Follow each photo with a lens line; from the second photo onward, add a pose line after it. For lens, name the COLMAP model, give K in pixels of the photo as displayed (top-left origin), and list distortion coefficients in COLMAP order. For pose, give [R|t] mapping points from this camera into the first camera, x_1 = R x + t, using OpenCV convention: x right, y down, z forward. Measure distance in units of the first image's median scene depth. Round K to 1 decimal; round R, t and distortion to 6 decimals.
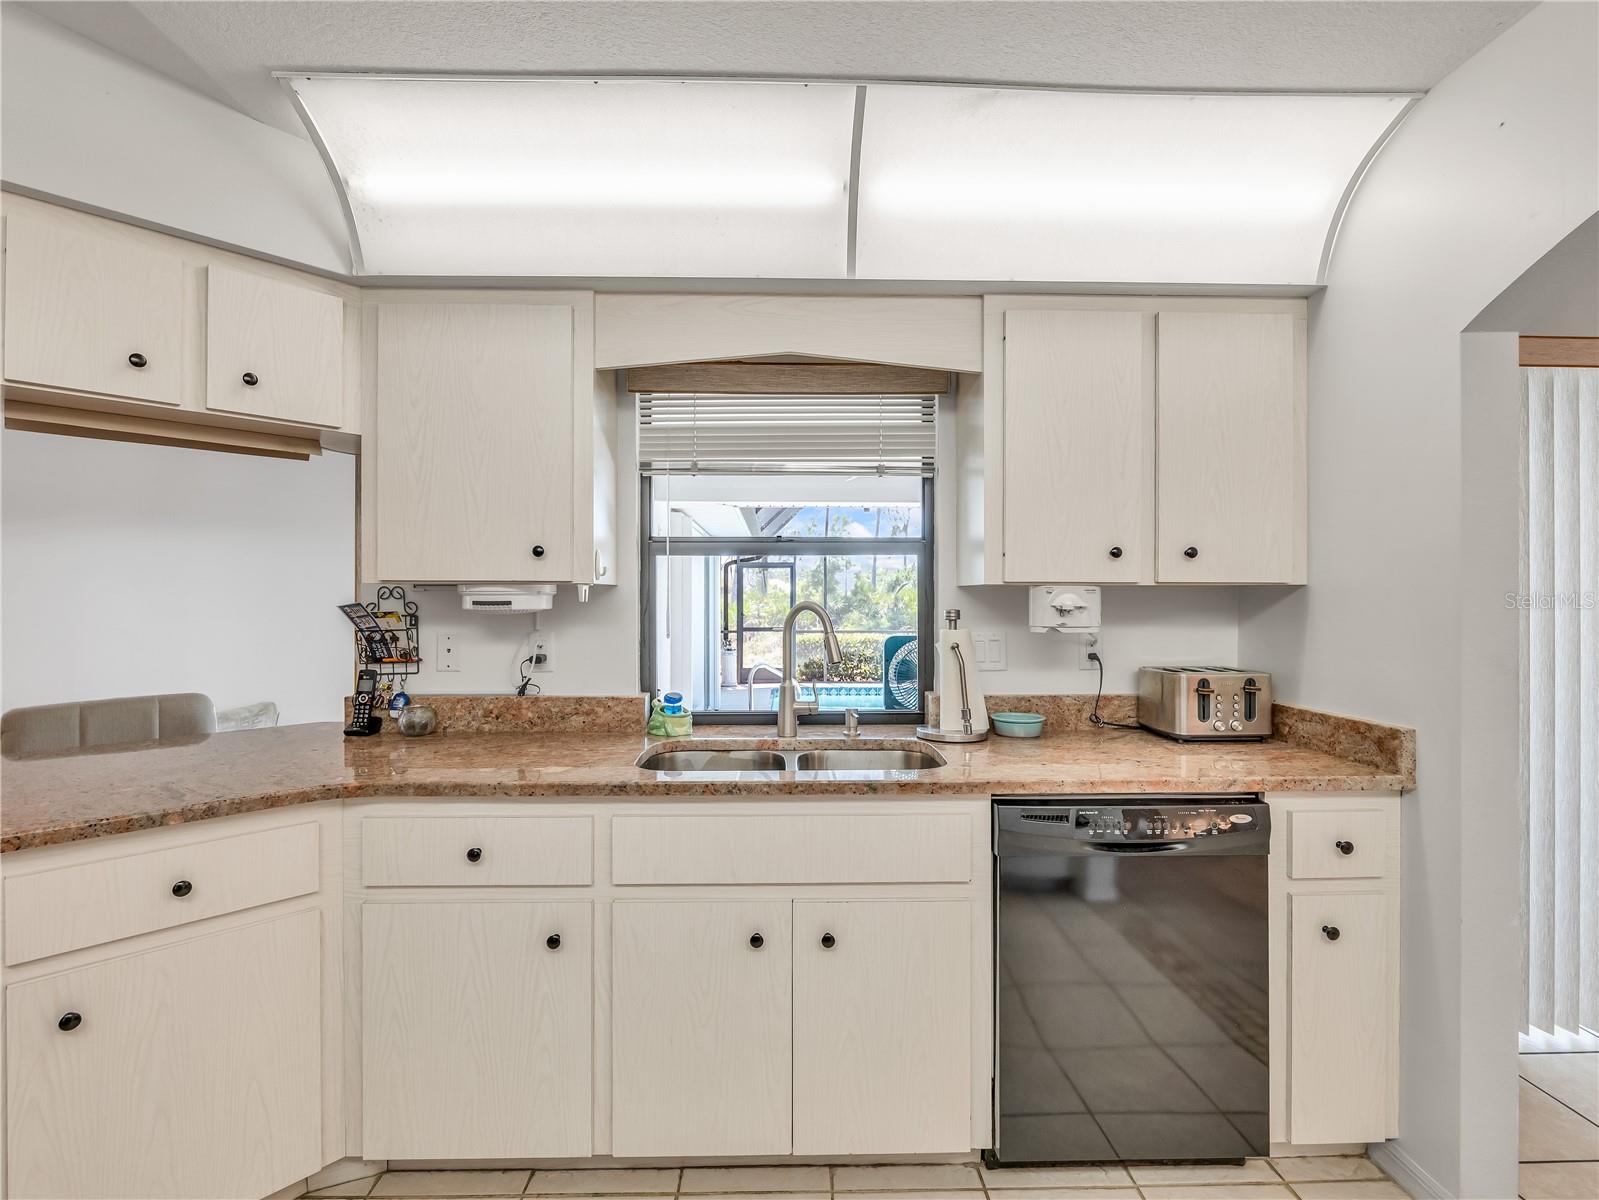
lens RADIAL K [[745.9, 0, 797.1], [0, 745.9, 599.4], [0, 0, 1]] dist [-0.014354, 0.002438]
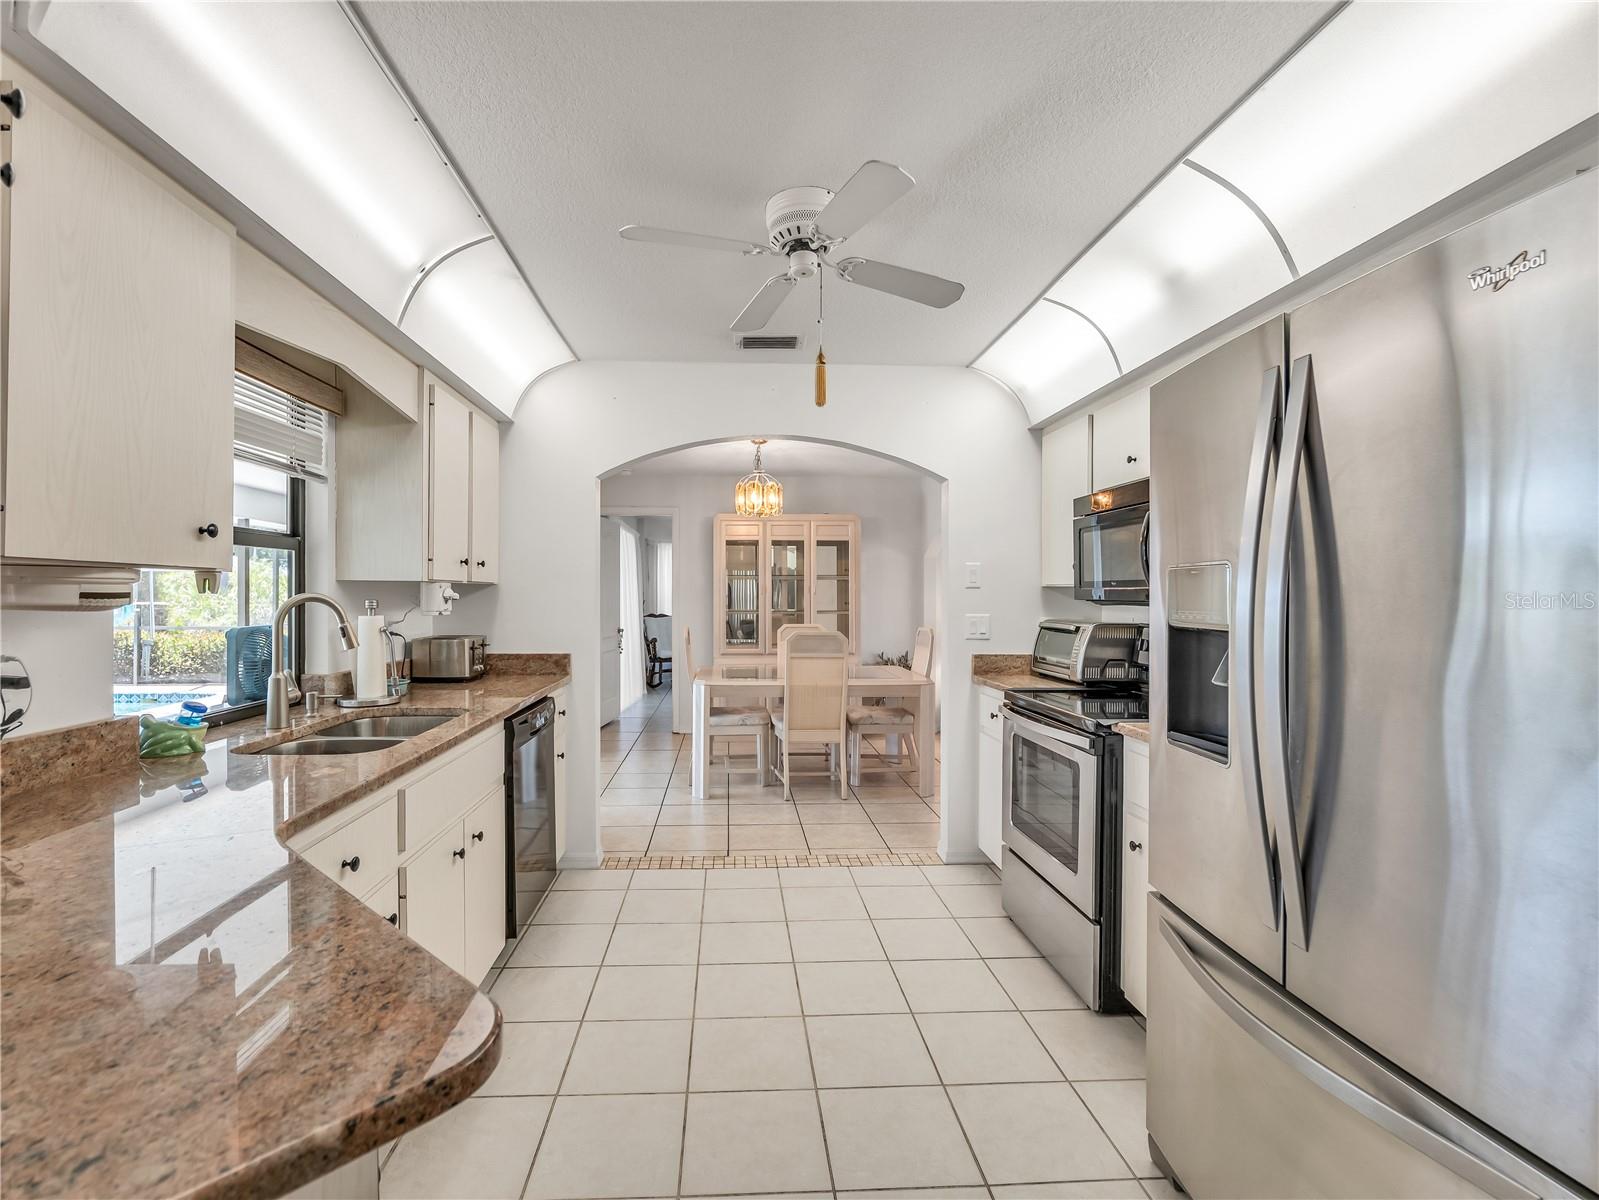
lens RADIAL K [[745.9, 0, 793.0], [0, 745.9, 597.7], [0, 0, 1]] dist [-0.014354, 0.002438]
pose [[-0.064588, -0.004441, 0.997902, -1.110910], [-0.004348, 0.999982, 0.004169, 0.002323], [-0.997903, -0.004070, -0.064606, 0.402682]]
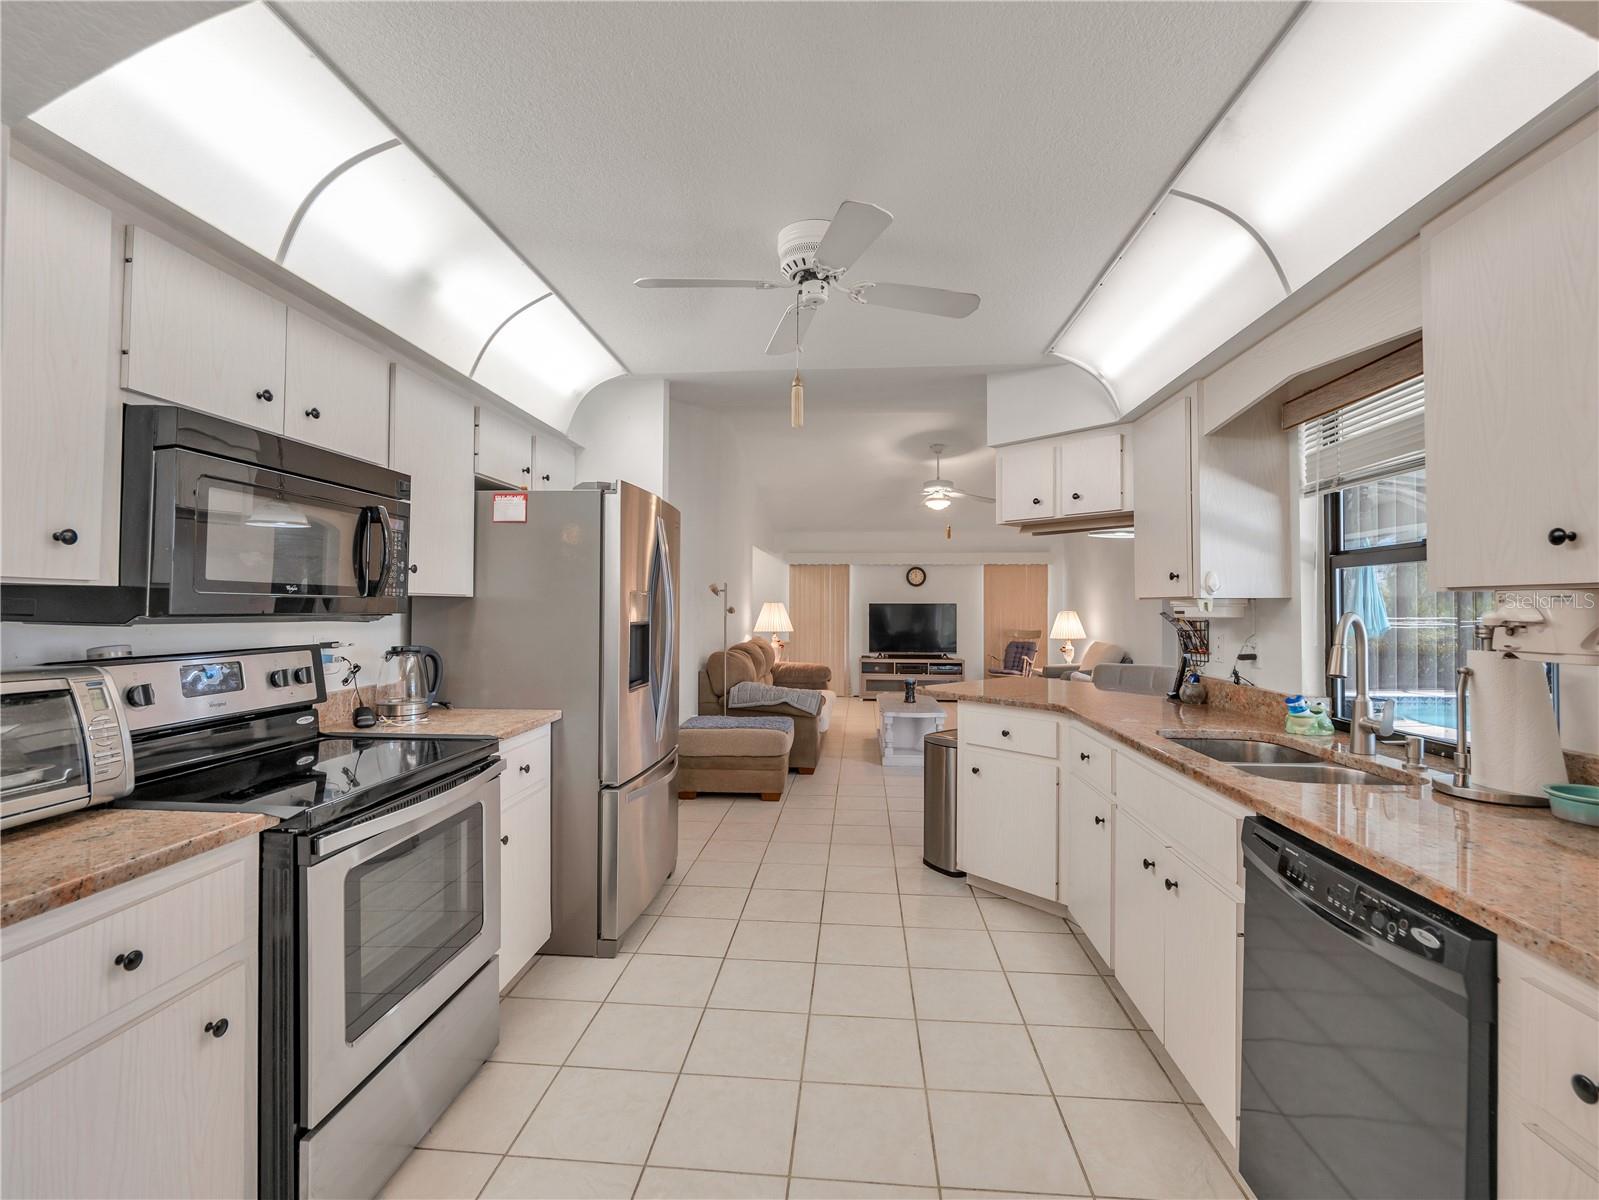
lens RADIAL K [[745.9, 0, 793.1], [0, 745.9, 596.5], [0, 0, 1]] dist [-0.014354, 0.002438]
pose [[-0.112133, -0.016507, -0.993556, 1.080134], [0.004051, 0.999846, -0.017068, -0.004611], [0.993685, -0.005938, -0.112049, 0.407829]]
